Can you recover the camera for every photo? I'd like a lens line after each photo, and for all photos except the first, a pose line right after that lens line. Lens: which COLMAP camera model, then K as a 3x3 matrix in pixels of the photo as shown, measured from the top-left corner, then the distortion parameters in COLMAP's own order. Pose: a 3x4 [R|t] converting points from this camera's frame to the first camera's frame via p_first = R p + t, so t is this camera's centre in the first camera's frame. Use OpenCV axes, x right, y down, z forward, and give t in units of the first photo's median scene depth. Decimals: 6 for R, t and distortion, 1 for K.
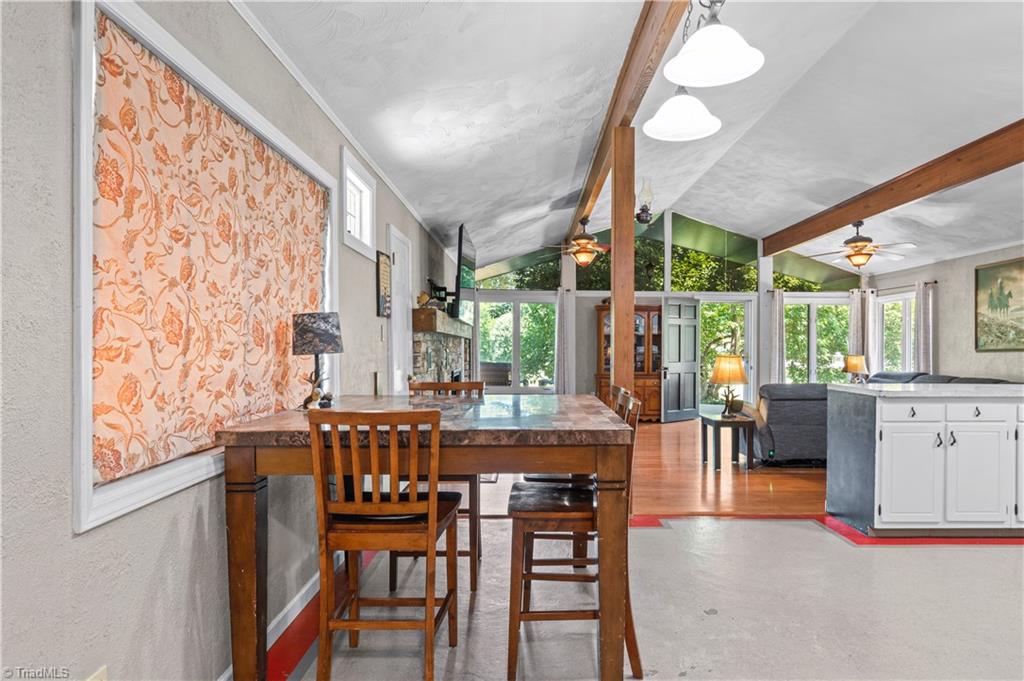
lens RADIAL K [[615.5, 0, 515.1], [0, 615.5, 347.7], [0, 0, 1]] dist [-0.003044, -0.003504]
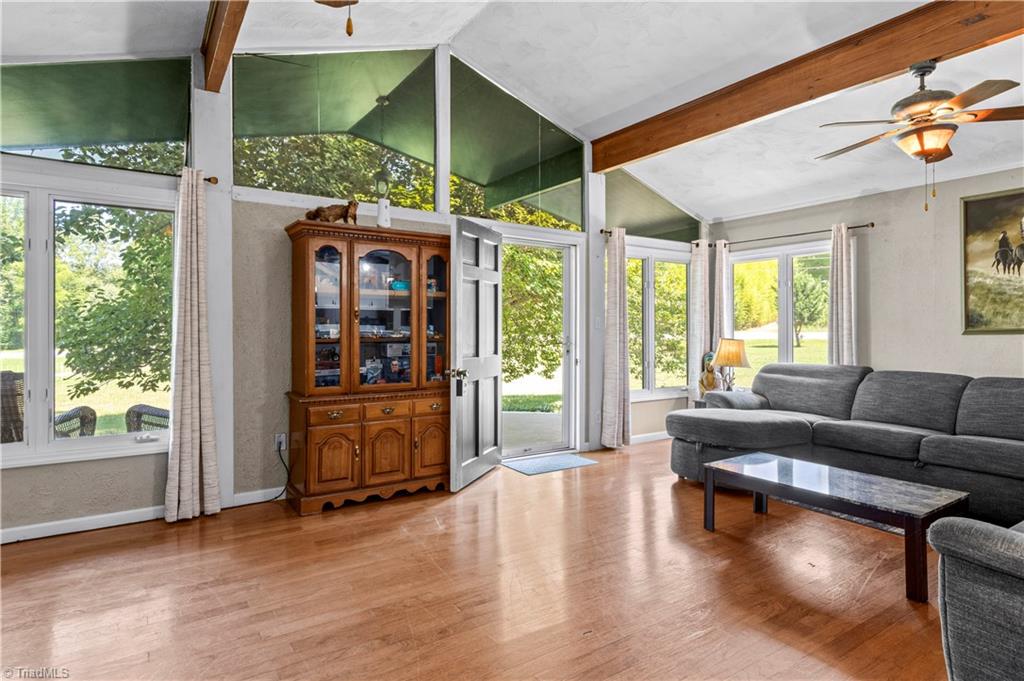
lens RADIAL K [[567.3, 0, 536.1], [0, 567.3, 330.8], [0, 0, 1]] dist [0.002453, 0.000229]
pose [[0.805659, -0.005263, 0.592356, 0.040258], [0.001385, 0.999975, 0.007001, -0.000569], [-0.592378, -0.004820, 0.805646, 0.618046]]
